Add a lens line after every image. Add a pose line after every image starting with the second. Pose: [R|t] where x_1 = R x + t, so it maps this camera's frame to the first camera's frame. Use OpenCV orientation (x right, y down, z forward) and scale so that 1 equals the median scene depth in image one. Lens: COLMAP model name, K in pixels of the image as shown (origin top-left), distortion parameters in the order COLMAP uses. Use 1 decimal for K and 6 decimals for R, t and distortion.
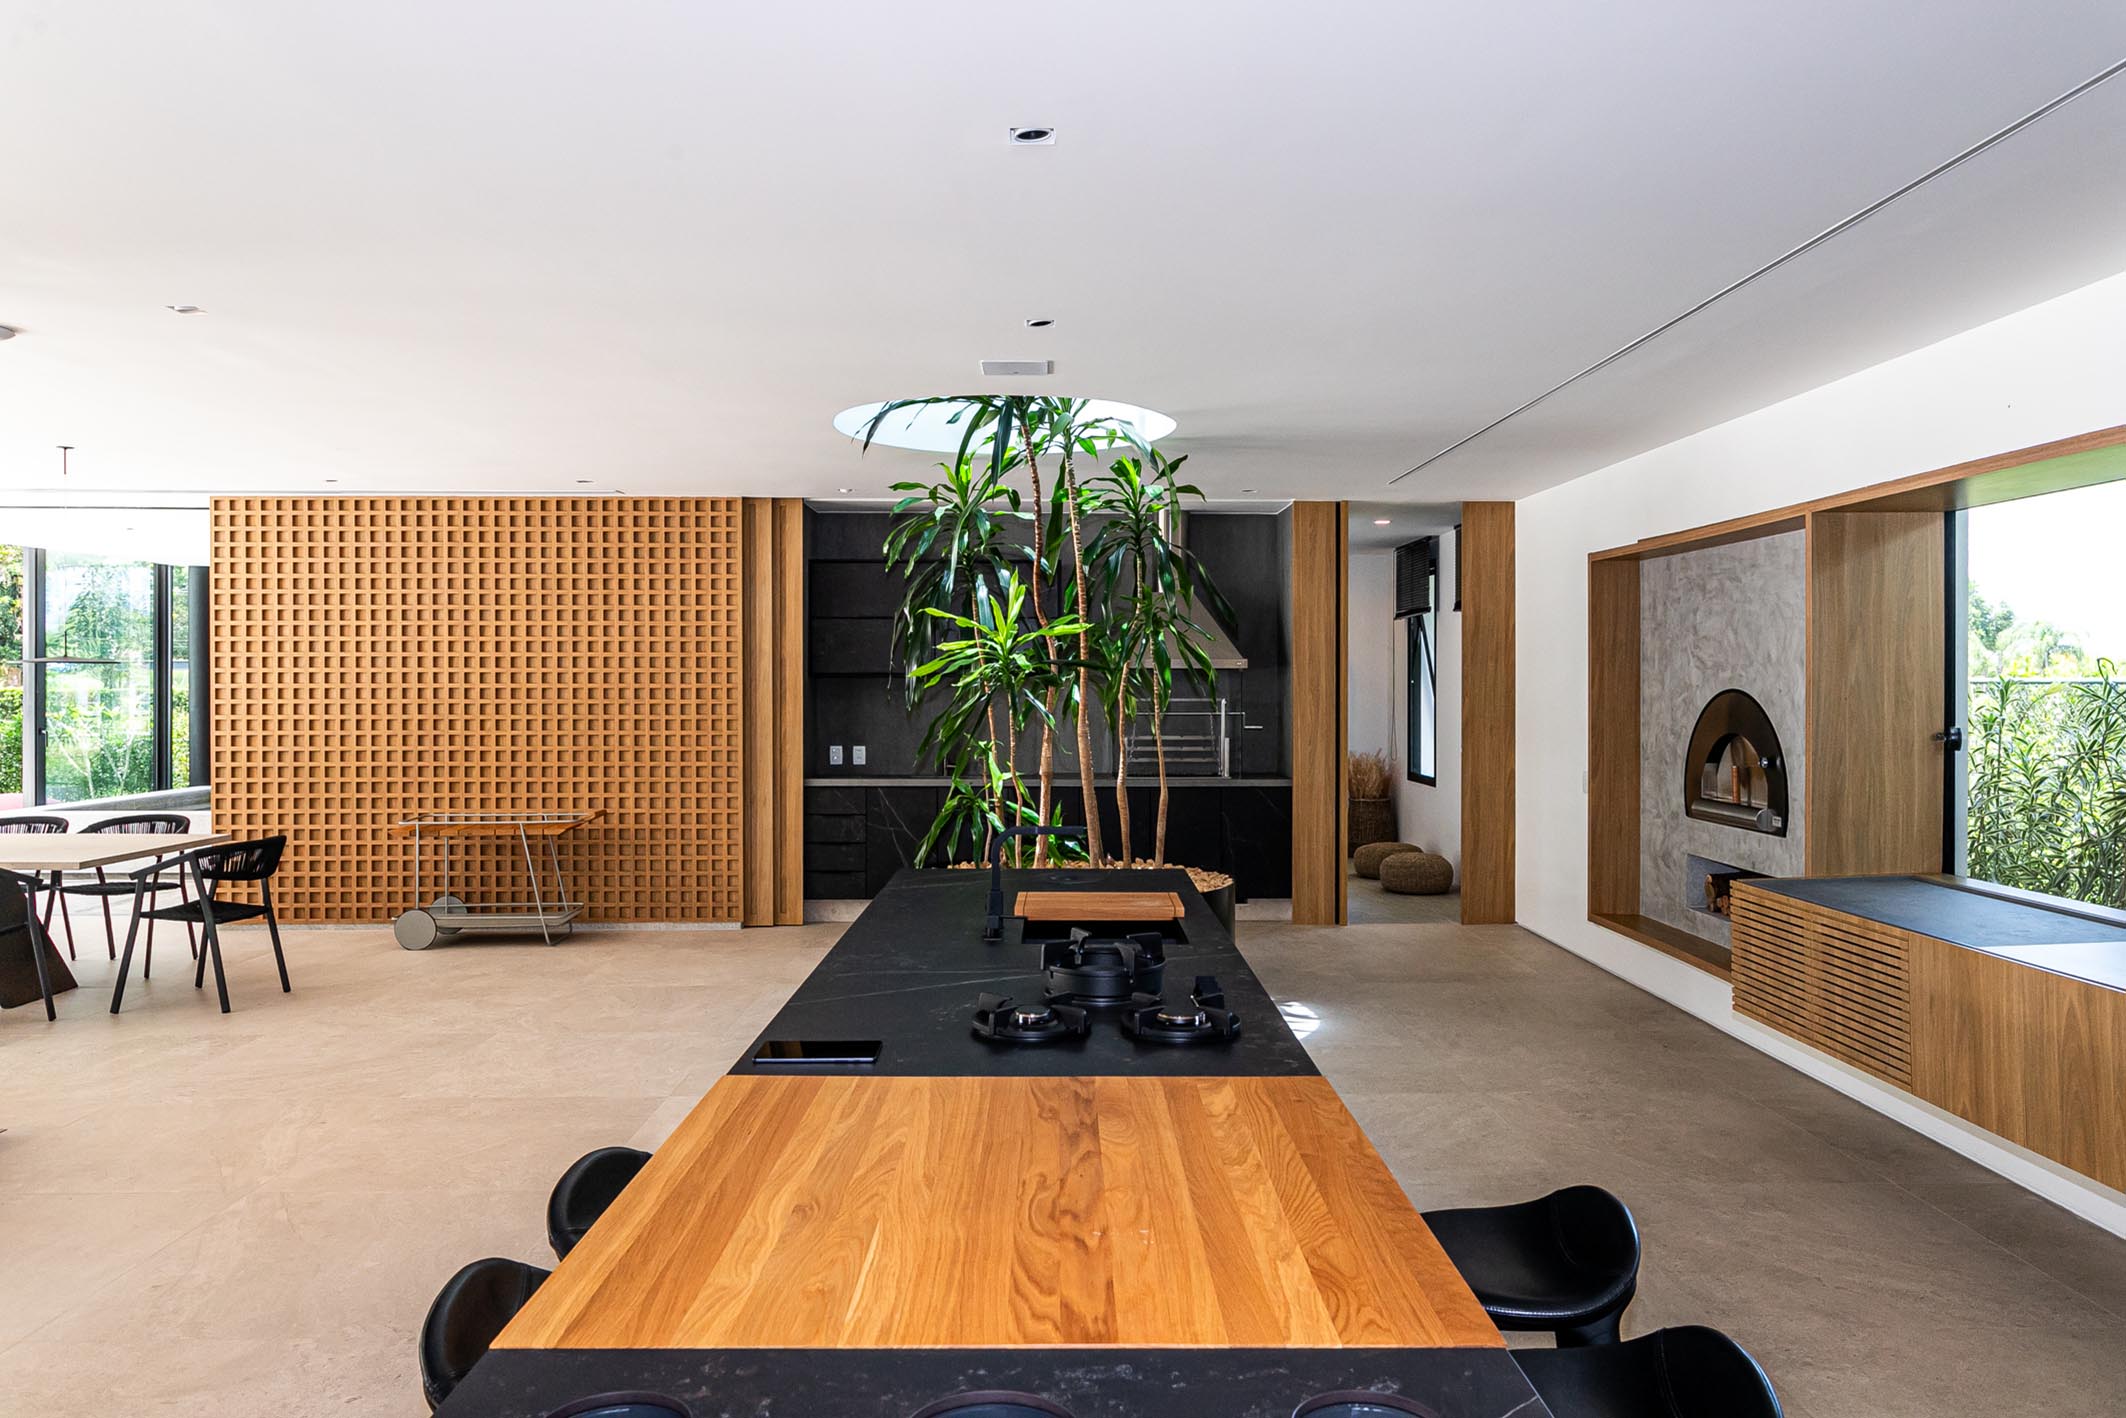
lens RADIAL K [[1481.6, 0, 1065.8], [0, 1481.6, 699.1], [0, 0, 1]] dist [0.004176, 0.000919]
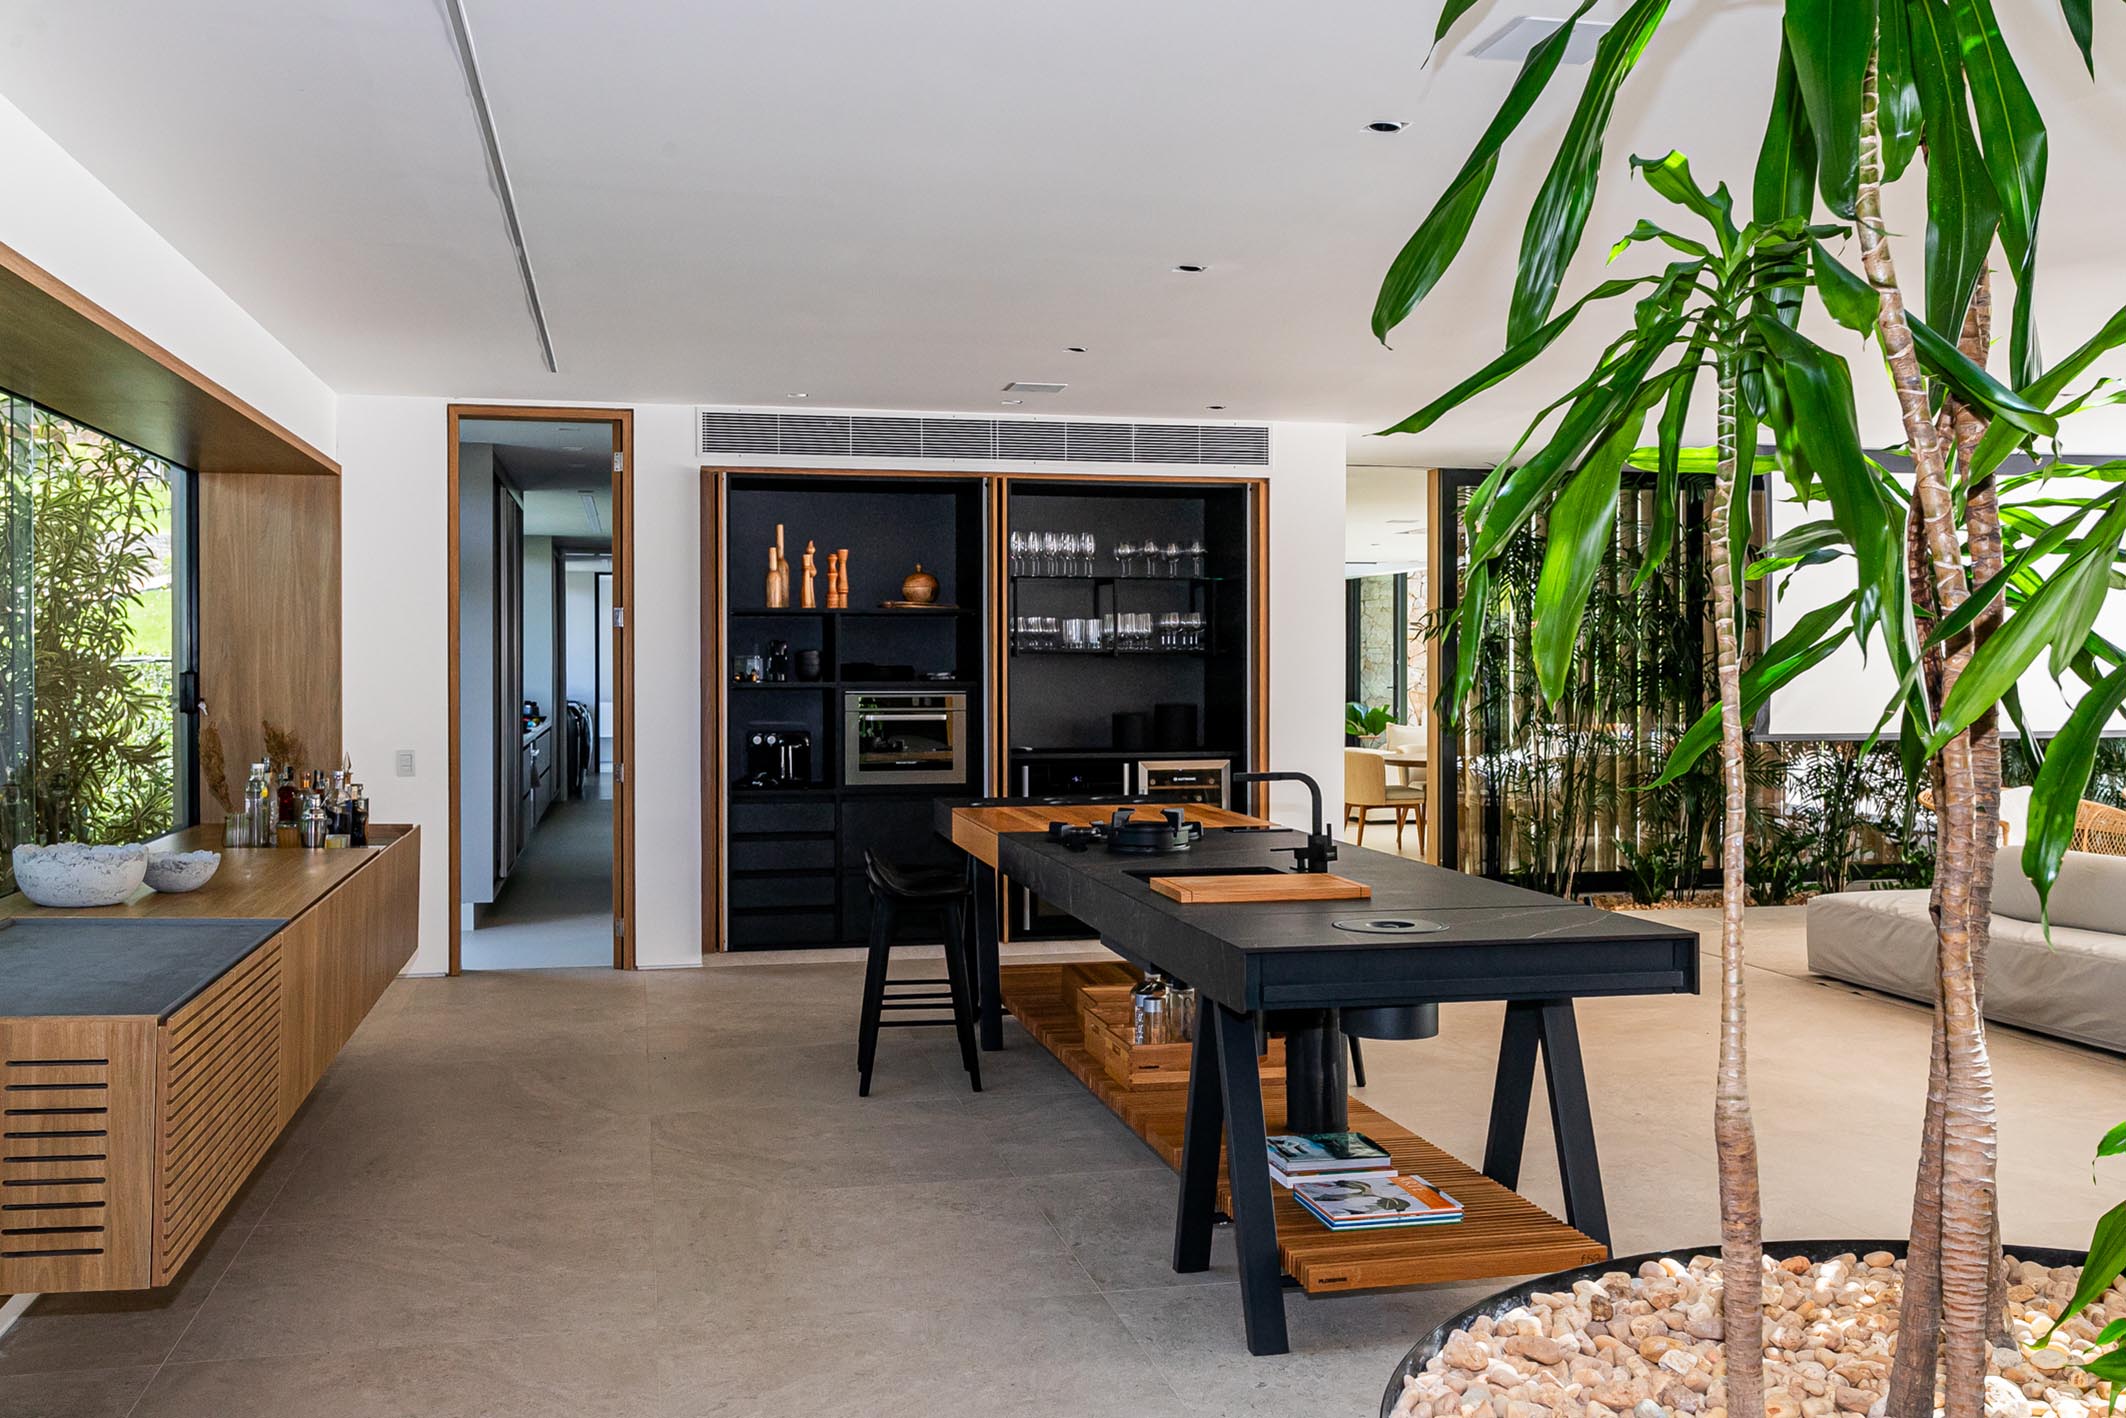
lens RADIAL K [[1926.5, 0, 1061.4], [0, 1926.5, 674.9], [0, 0, 1]] dist [0.011864, 0.000000]
pose [[-0.979313, 0.002045, -0.202341, 0.168084], [-0.002003, 0.999802, 0.019802, -0.002421], [0.202341, 0.019798, -0.979115, 0.969769]]
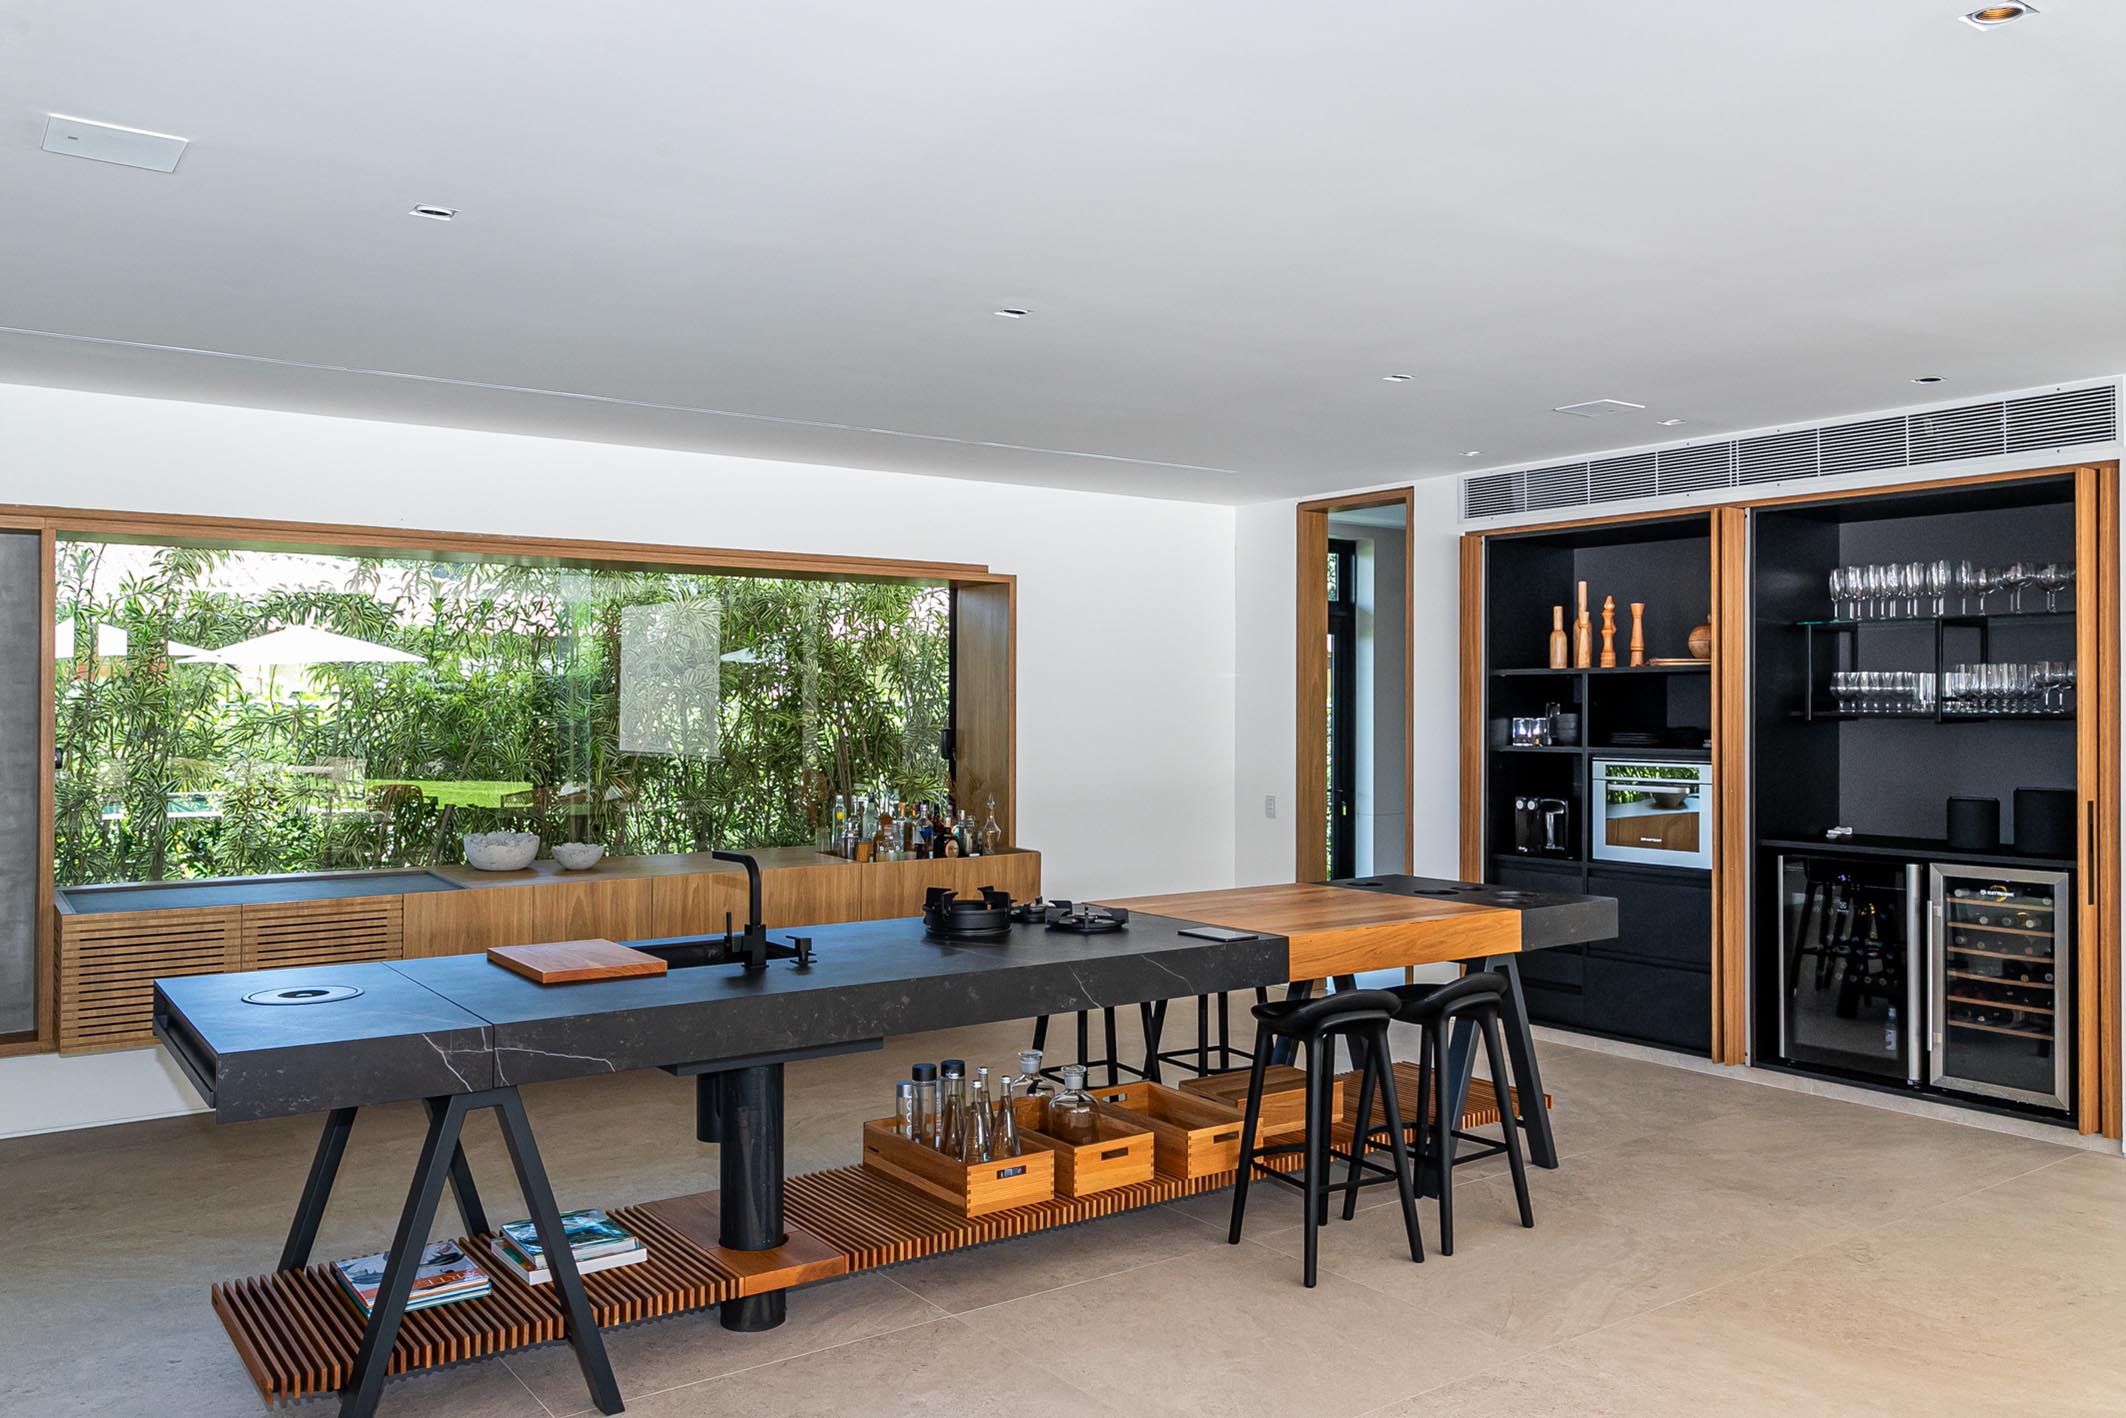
lens RADIAL K [[1611.1, 0, 1064.9], [0, 1611.1, 689.4], [0, 0, 1]] dist [-0.002967, 0.010900]
pose [[-0.565538, 0.008667, 0.824677, -0.430884], [0.009894, 0.999944, -0.003724, -0.006359], [-0.824663, 0.006053, -0.565592, 0.610867]]
